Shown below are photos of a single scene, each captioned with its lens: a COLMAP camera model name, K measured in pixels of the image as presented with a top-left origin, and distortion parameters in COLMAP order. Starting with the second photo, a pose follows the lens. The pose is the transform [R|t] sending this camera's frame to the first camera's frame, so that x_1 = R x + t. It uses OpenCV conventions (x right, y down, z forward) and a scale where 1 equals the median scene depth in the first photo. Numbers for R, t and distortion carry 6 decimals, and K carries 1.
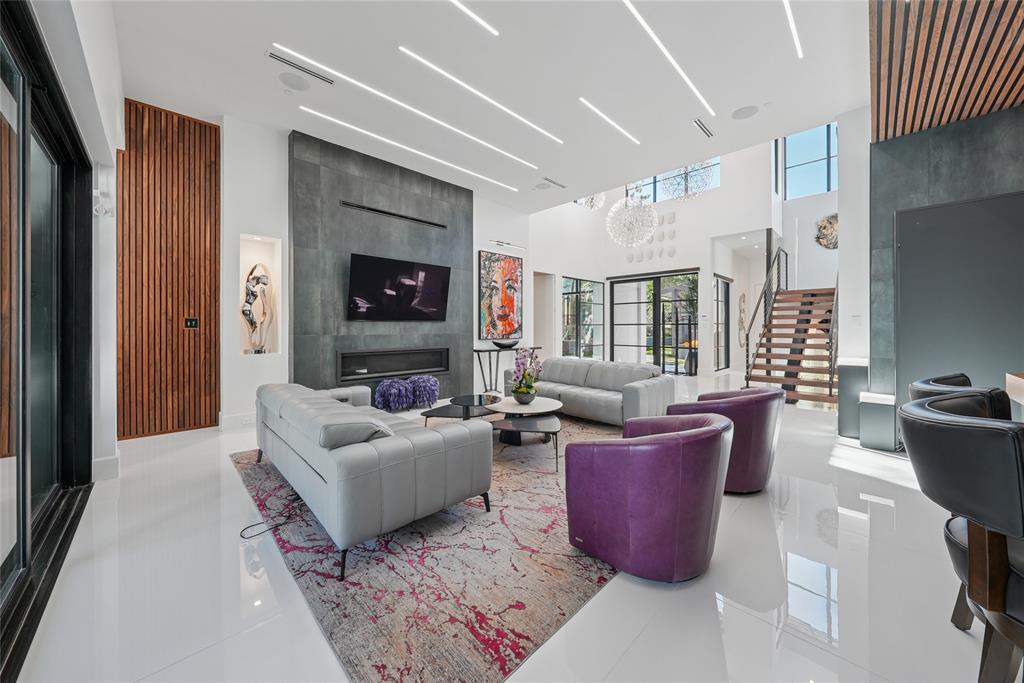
lens RADIAL K [[360.4, 0, 507.8], [0, 360.4, 326.5], [0, 0, 1]] dist [-0.002745, -0.000390]
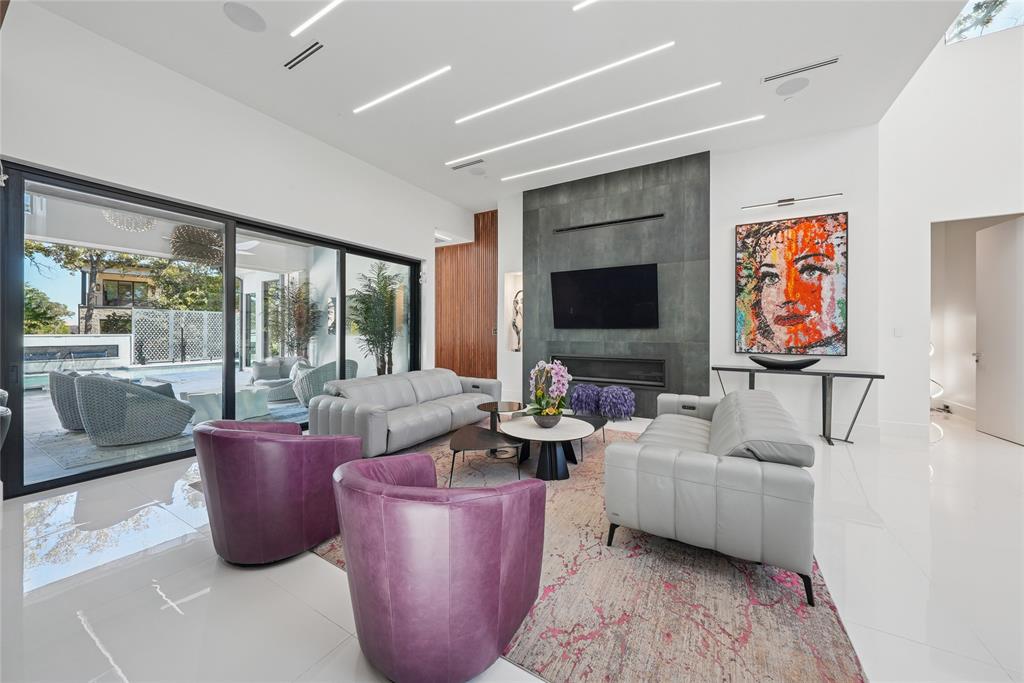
lens RADIAL K [[360.4, 0, 520.6], [0, 360.4, 329.3], [0, 0, 1]] dist [-0.002745, -0.000390]
pose [[0.278869, -0.006383, -0.960308, 0.474426], [0.001040, 0.999979, -0.006345, -0.005507], [0.960329, 0.000770, 0.278870, 0.395789]]
